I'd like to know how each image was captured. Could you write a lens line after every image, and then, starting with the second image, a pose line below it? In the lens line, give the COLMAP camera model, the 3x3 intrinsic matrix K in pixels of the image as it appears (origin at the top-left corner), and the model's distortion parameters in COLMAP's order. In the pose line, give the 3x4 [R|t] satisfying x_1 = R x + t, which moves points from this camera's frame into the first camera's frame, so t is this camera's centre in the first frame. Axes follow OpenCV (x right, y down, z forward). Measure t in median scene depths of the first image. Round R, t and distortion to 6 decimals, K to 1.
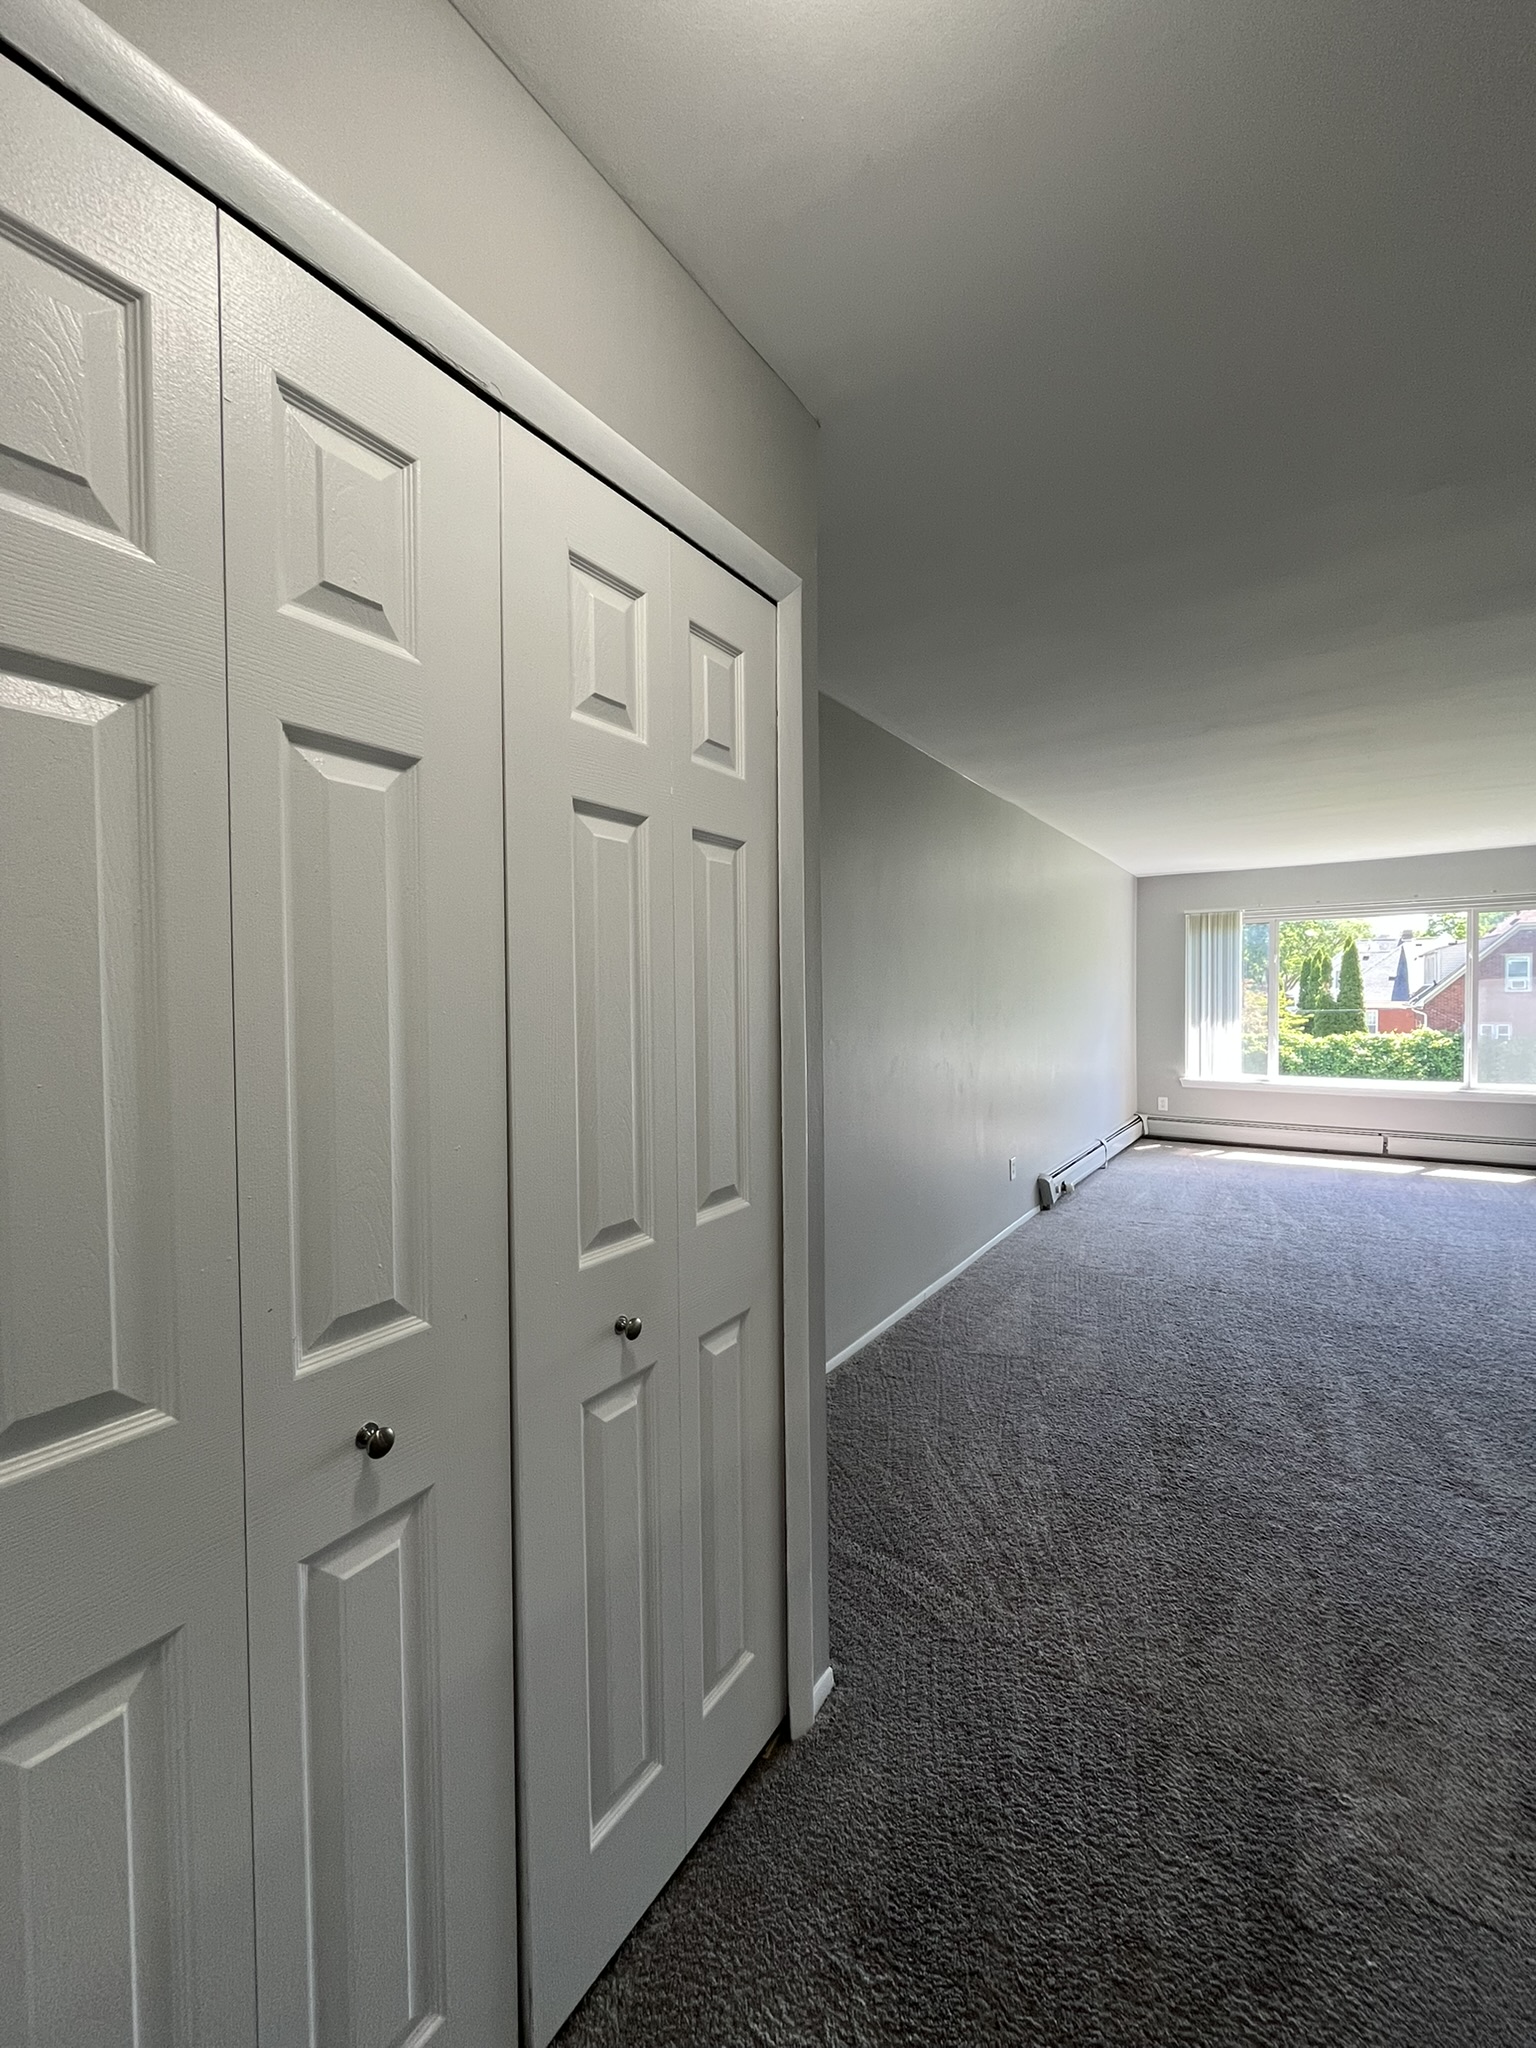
lens RADIAL K [[823.3, 0, 768.0], [0, 823.3, 1024.0], [0, 0, 1]] dist [0.000857, 0.000113]
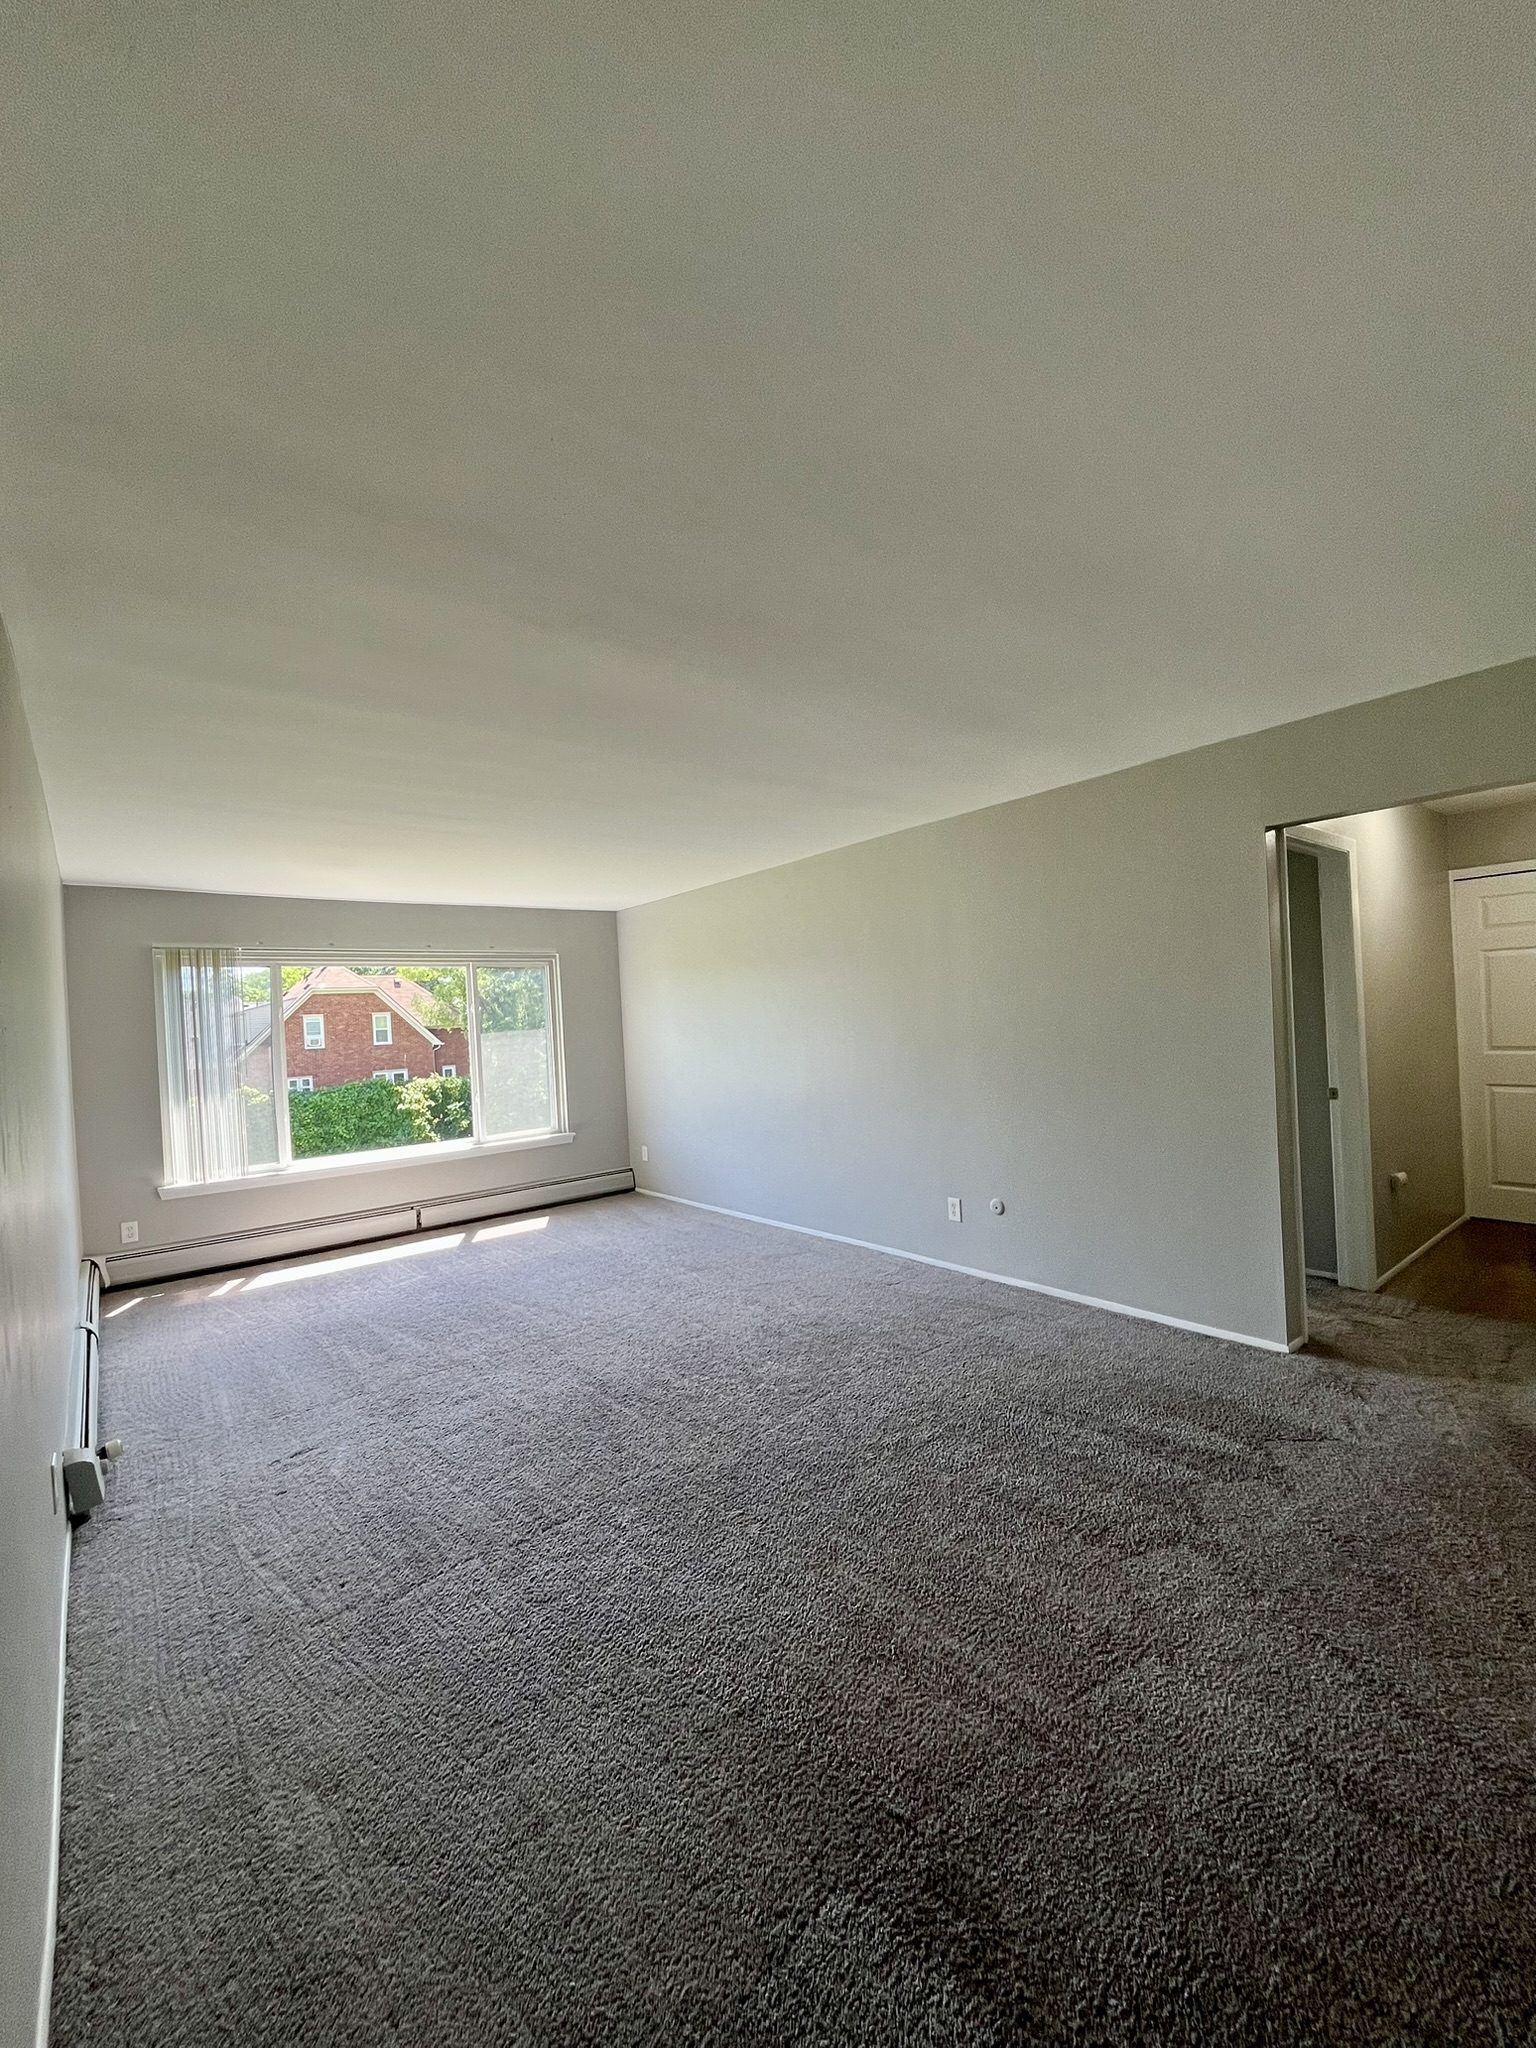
lens RADIAL K [[823.3, 0, 768.0], [0, 823.3, 1024.0], [0, 0, 1]] dist [0.000857, 0.000113]
pose [[0.282152, -0.004679, 0.959358, -0.008009], [0.076452, 0.996917, -0.017623, -0.019910], [-0.956319, 0.078317, 0.281640, 0.344078]]
